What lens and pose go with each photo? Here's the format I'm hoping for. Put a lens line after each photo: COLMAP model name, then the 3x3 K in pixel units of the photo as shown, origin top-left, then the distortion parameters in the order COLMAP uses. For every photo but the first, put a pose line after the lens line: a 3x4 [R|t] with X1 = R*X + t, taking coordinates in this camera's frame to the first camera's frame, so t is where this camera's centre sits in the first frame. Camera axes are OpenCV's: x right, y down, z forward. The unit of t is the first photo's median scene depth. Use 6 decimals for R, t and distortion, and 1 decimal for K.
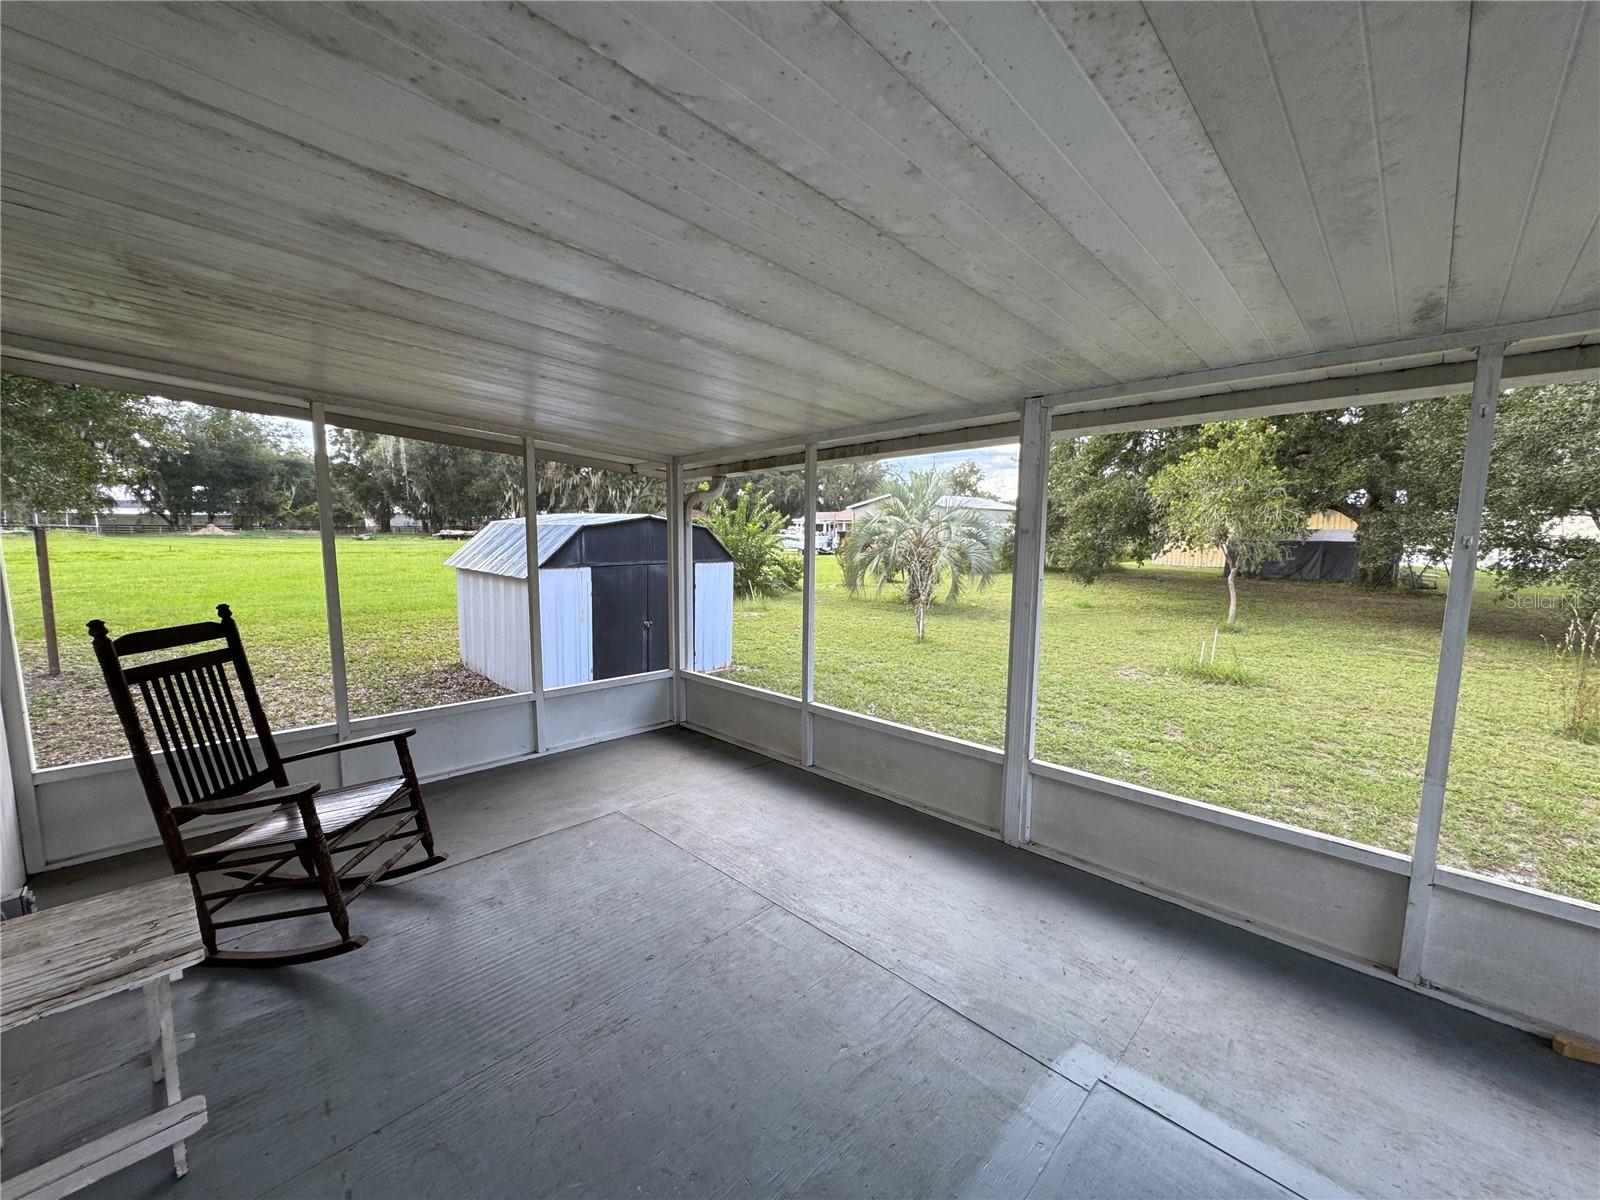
lens RADIAL K [[632.3, 0, 804.5], [0, 632.3, 603.2], [0, 0, 1]] dist [-0.001651, -0.000317]
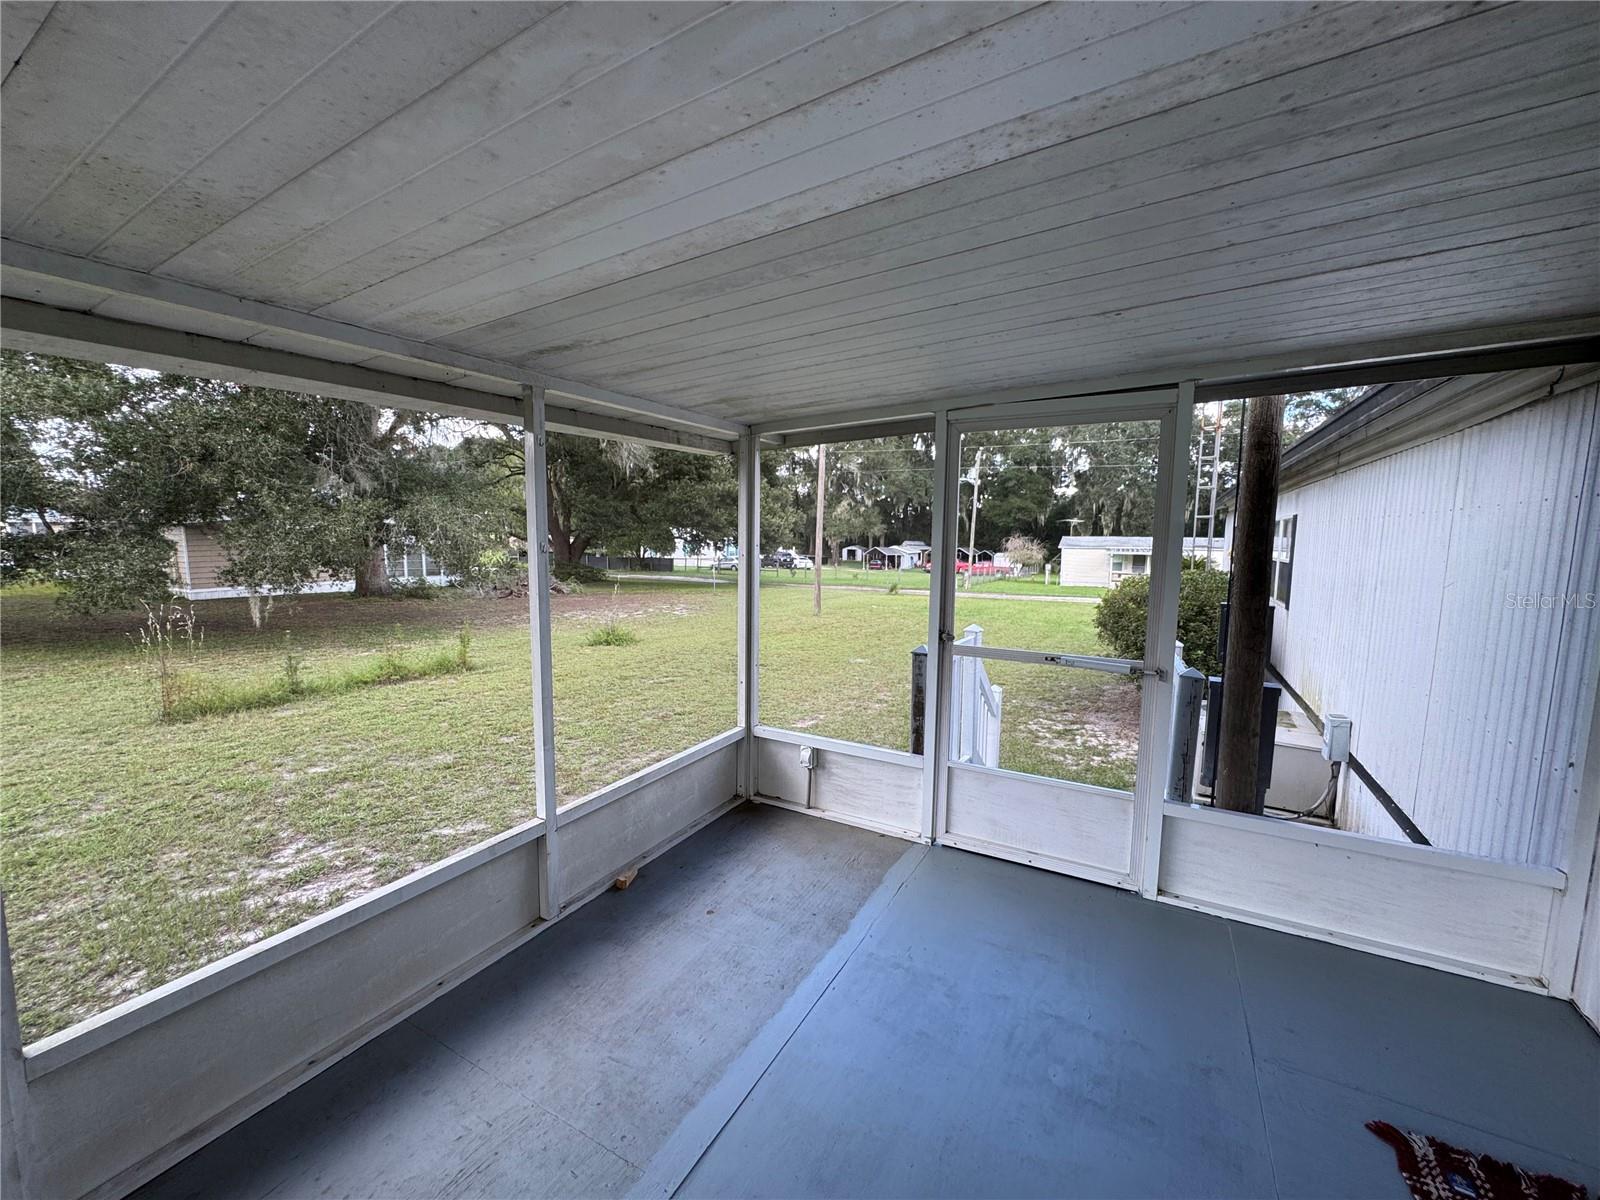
lens RADIAL K [[632.3, 0, 802.3], [0, 632.3, 601.3], [0, 0, 1]] dist [-0.001651, -0.000317]
pose [[-0.244287, -0.107257, 0.963753, -0.236587], [0.104566, 0.985155, 0.136143, -0.097731], [-0.964049, 0.134033, -0.229445, 0.733979]]
